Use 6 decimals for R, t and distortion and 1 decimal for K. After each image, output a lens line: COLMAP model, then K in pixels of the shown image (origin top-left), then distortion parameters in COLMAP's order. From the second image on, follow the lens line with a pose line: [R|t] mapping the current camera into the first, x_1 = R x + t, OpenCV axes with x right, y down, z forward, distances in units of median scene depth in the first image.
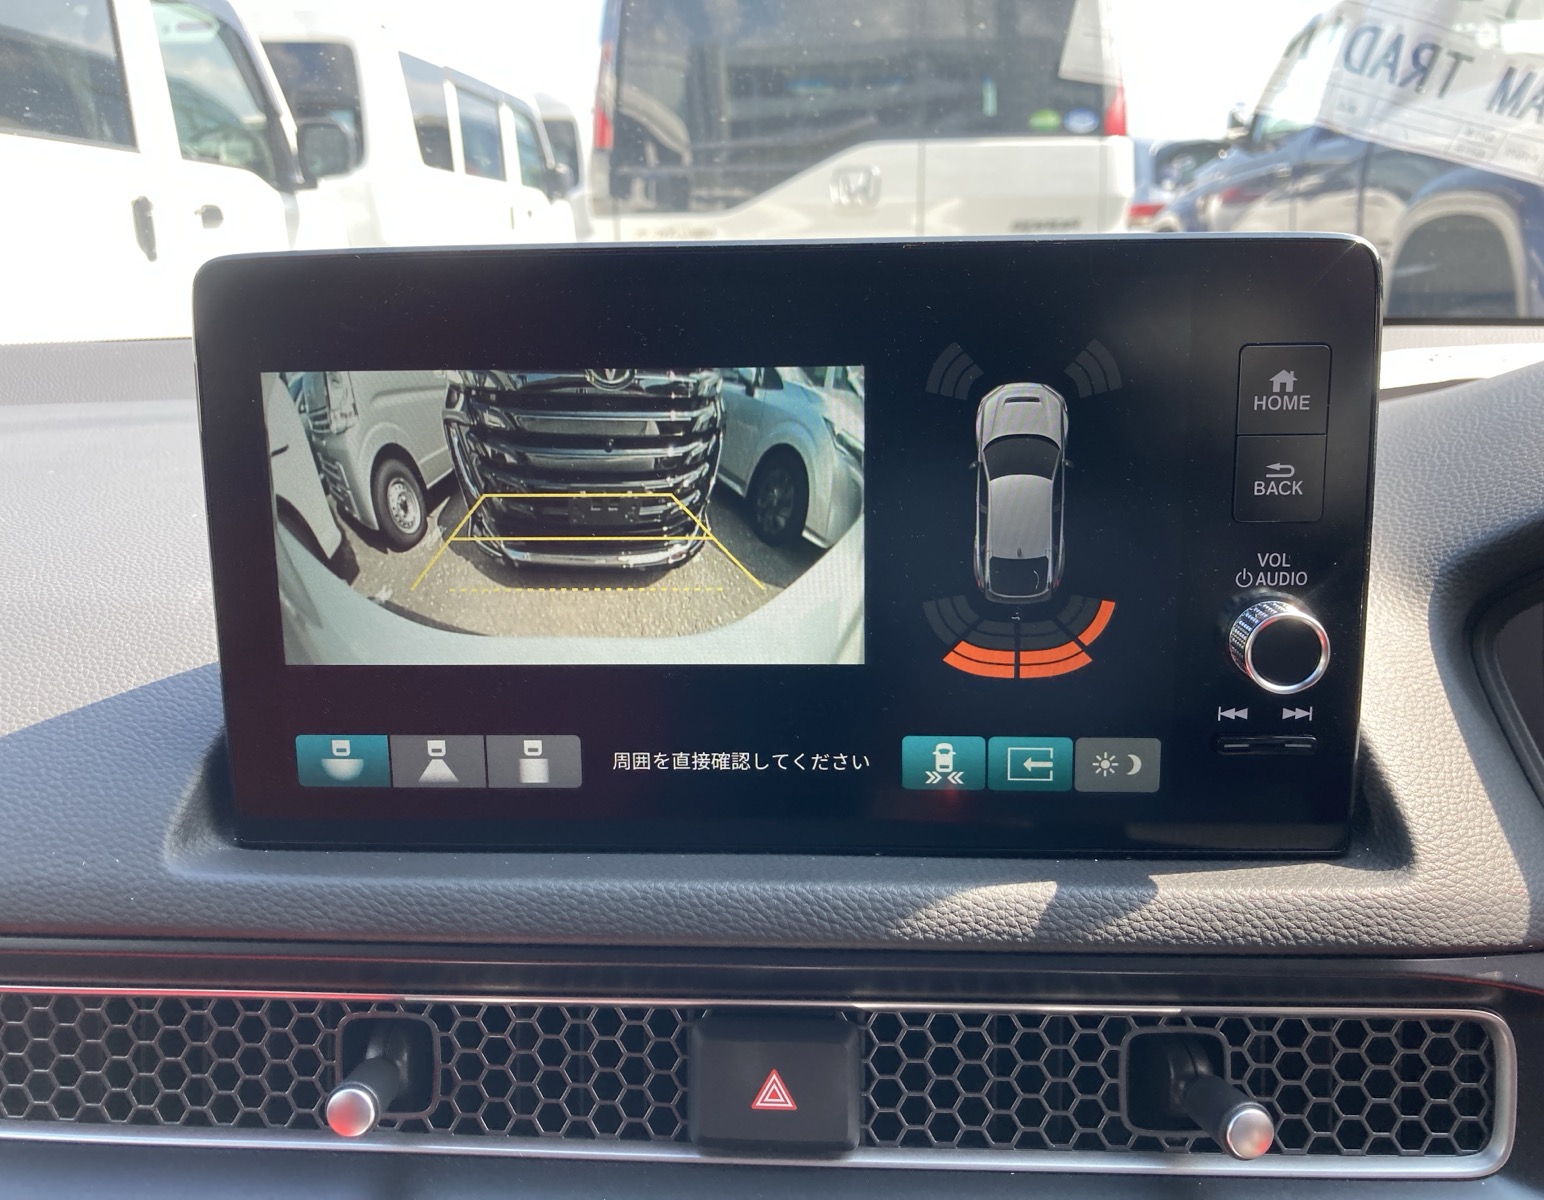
lens RADIAL K [[1328.7, 0, 795.0], [0, 1328.7, 600.9], [0, 0, 1]] dist [-0.073384, 0.183955]
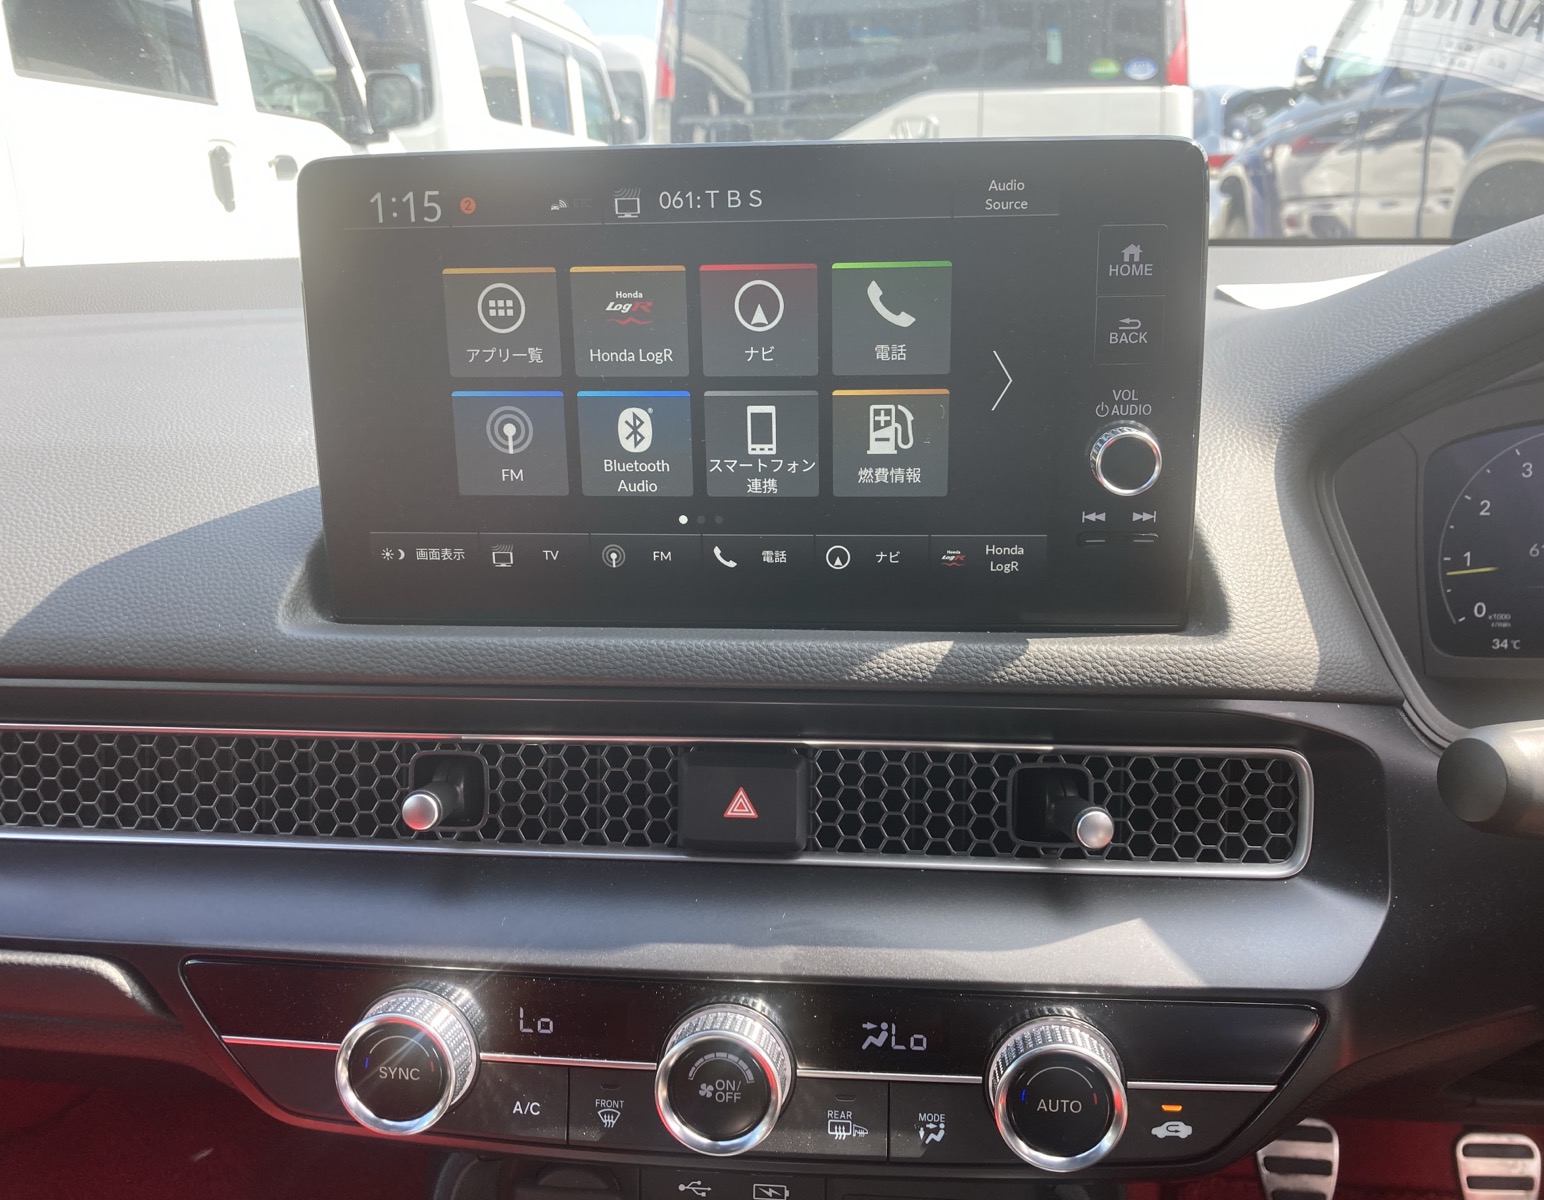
lens RADIAL K [[1358.5, 0, 827.4], [0, 1358.5, 632.2], [0, 0, 1]] dist [0.087939, -0.151140]
pose [[0.999272, 0.009507, -0.036950, 0.116636], [-0.008179, 0.999322, 0.035906, 0.147682], [0.037267, -0.035578, 0.998672, -0.339055]]
